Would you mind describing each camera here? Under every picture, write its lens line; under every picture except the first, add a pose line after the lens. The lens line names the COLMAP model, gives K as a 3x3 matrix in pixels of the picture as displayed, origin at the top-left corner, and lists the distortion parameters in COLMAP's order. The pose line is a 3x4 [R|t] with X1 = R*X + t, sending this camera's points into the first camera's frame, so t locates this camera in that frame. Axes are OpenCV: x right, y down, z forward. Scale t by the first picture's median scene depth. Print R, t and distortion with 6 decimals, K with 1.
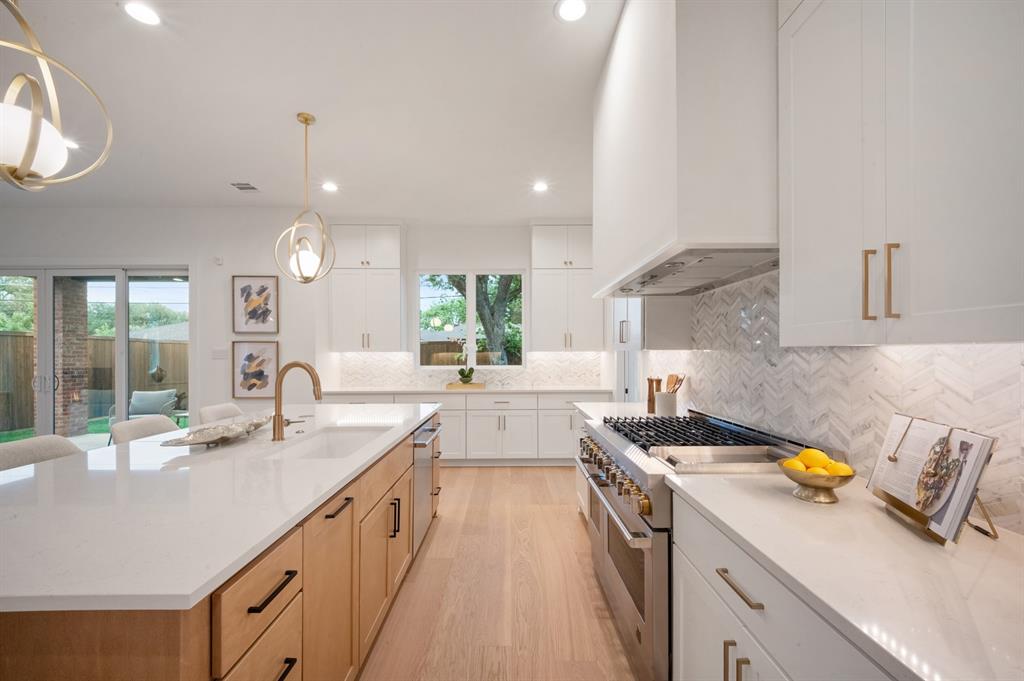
lens RADIAL K [[425.8, 0, 513.4], [0, 425.8, 348.3], [0, 0, 1]] dist [0.014301, -0.005566]
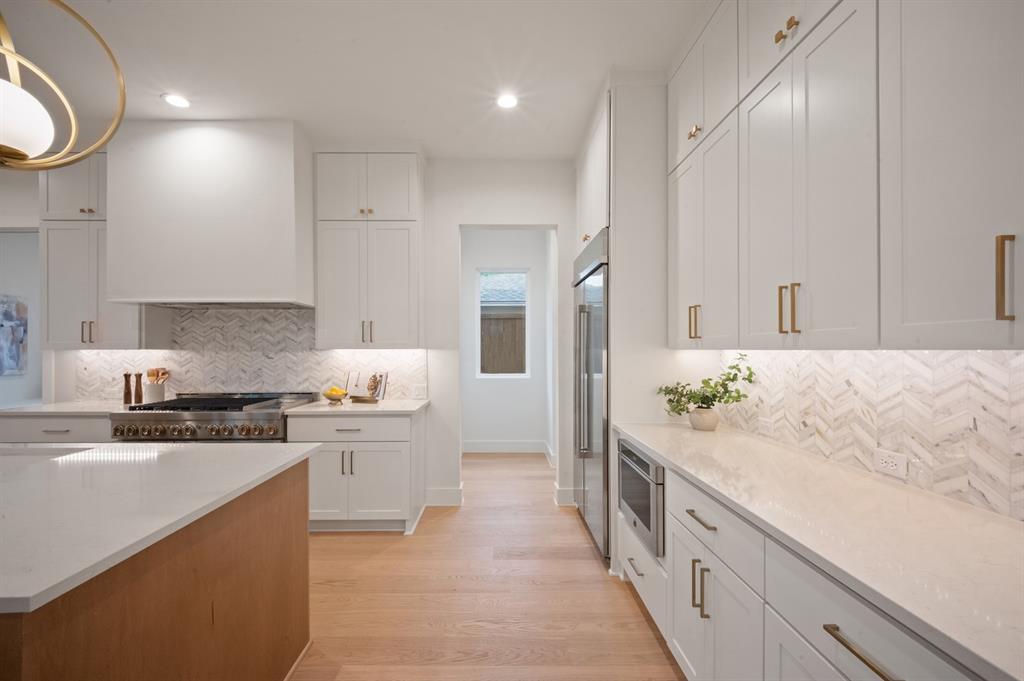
lens RADIAL K [[425.8, 0, 498.9], [0, 425.8, 354.0], [0, 0, 1]] dist [0.014301, -0.005566]
pose [[0.000768, -0.005959, 0.999982, -0.530563], [-0.010564, 0.999926, 0.005967, -0.000964], [-0.999944, -0.010568, 0.000705, -0.012652]]
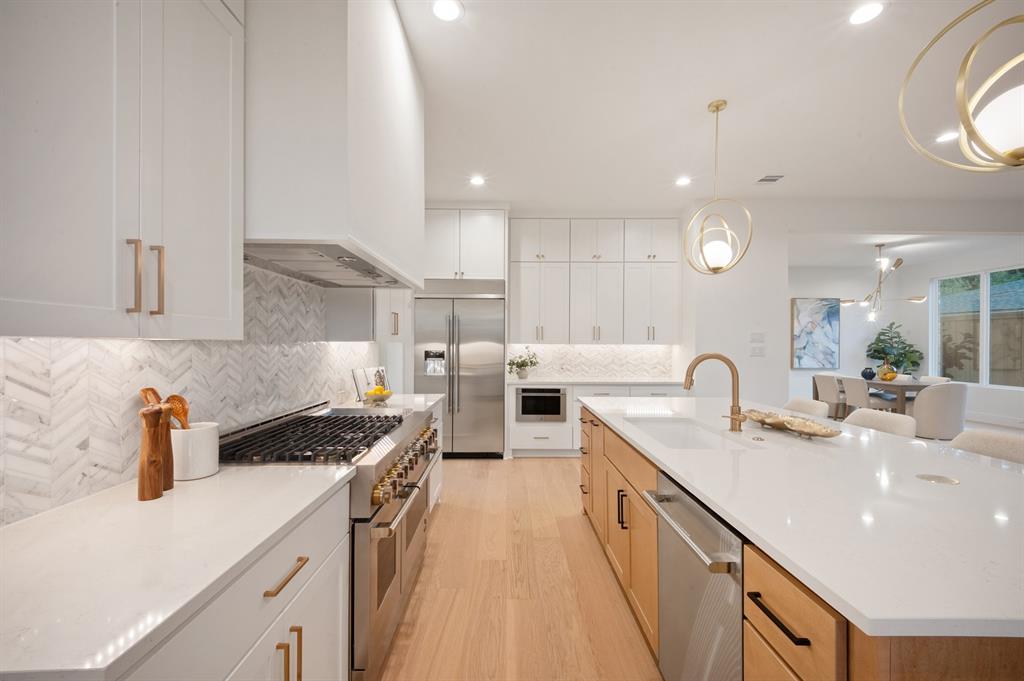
lens RADIAL K [[425.8, 0, 512.2], [0, 425.8, 340.9], [0, 0, 1]] dist [0.014301, -0.005566]
pose [[-0.999996, 0.001037, -0.002450, -0.007148], [0.001088, 0.999779, -0.021002, 0.009579], [0.002427, -0.021005, -0.999776, 0.879326]]
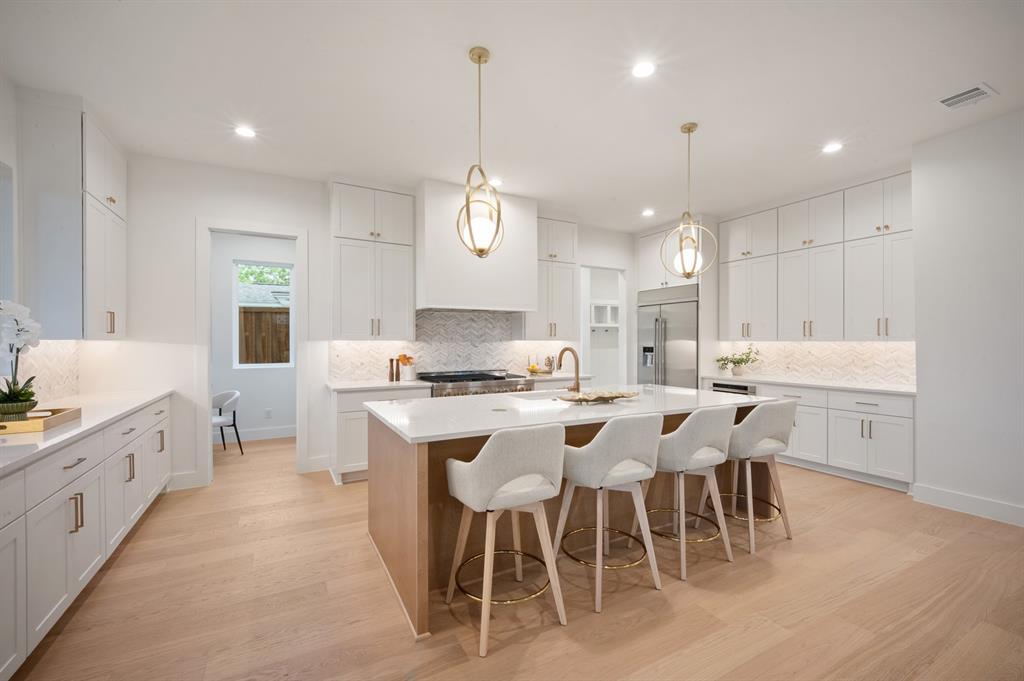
lens RADIAL K [[425.8, 0, 510.8], [0, 425.8, 349.7], [0, 0, 1]] dist [0.014301, -0.005566]
pose [[-0.464817, -0.013332, 0.885307, -0.777804], [-0.009549, 0.999904, 0.010045, 0.011470], [-0.885356, -0.003785, -0.464899, 0.837124]]
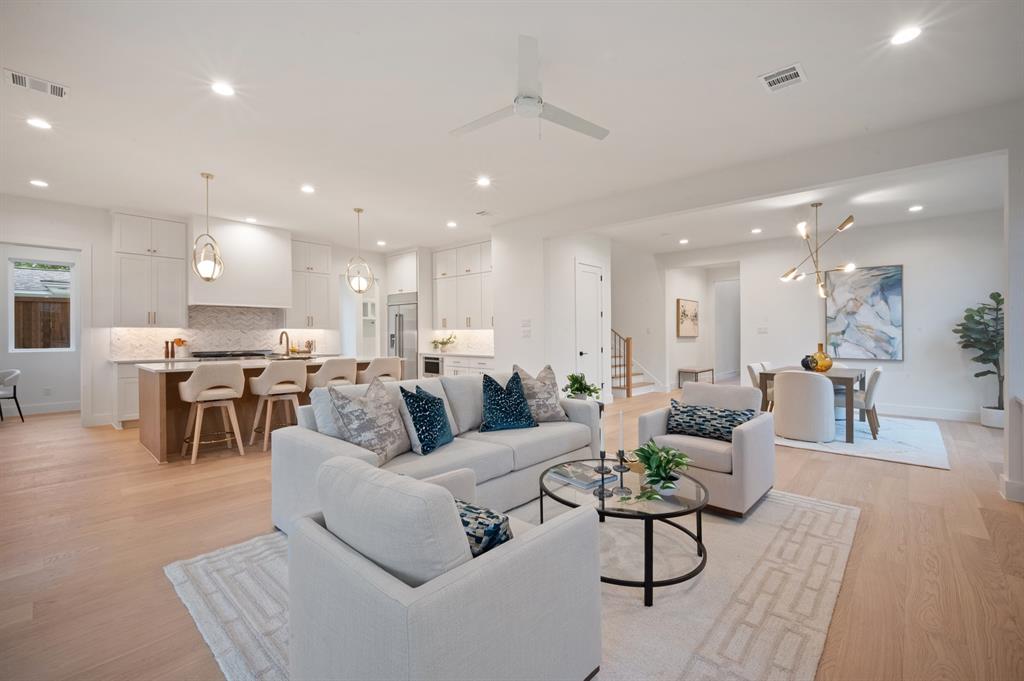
lens RADIAL K [[425.8, 0, 506.8], [0, 425.8, 342.7], [0, 0, 1]] dist [0.014301, -0.005566]
pose [[-0.726016, -0.010264, 0.687602, -1.462986], [-0.005674, 0.999944, 0.008935, 0.030091], [-0.687655, 0.002585, -0.726033, 0.869059]]
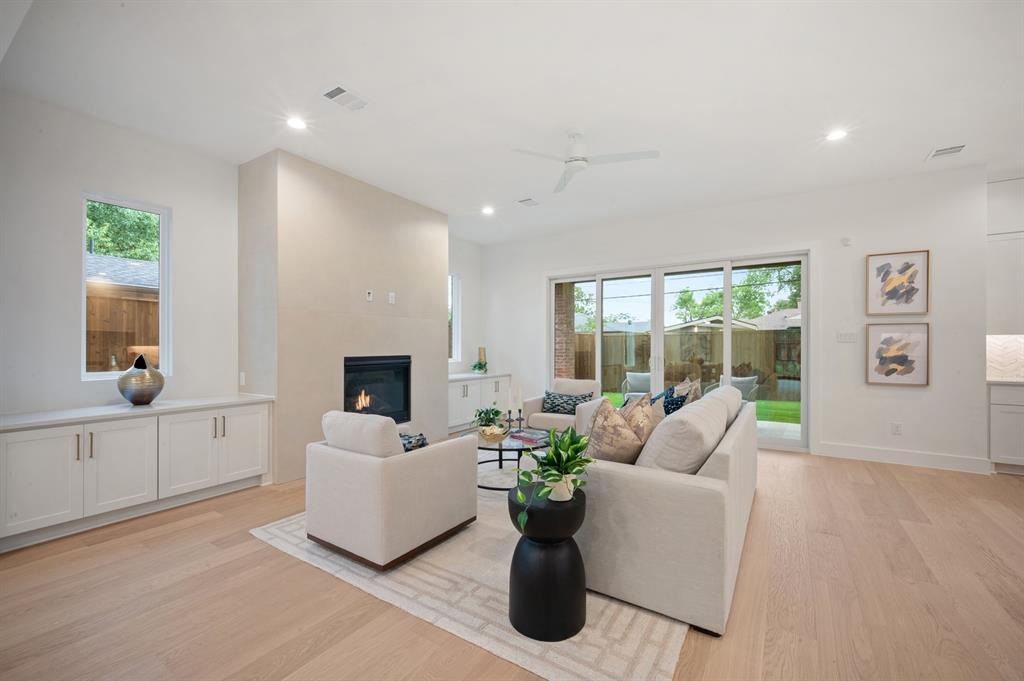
lens RADIAL K [[425.8, 0, 511.7], [0, 425.8, 346.4], [0, 0, 1]] dist [0.014301, -0.005566]
pose [[0.842179, 0.005891, -0.539165, -0.803832], [0.001941, 0.999901, 0.013956, 0.018993], [0.539194, -0.012800, 0.842084, -0.233615]]
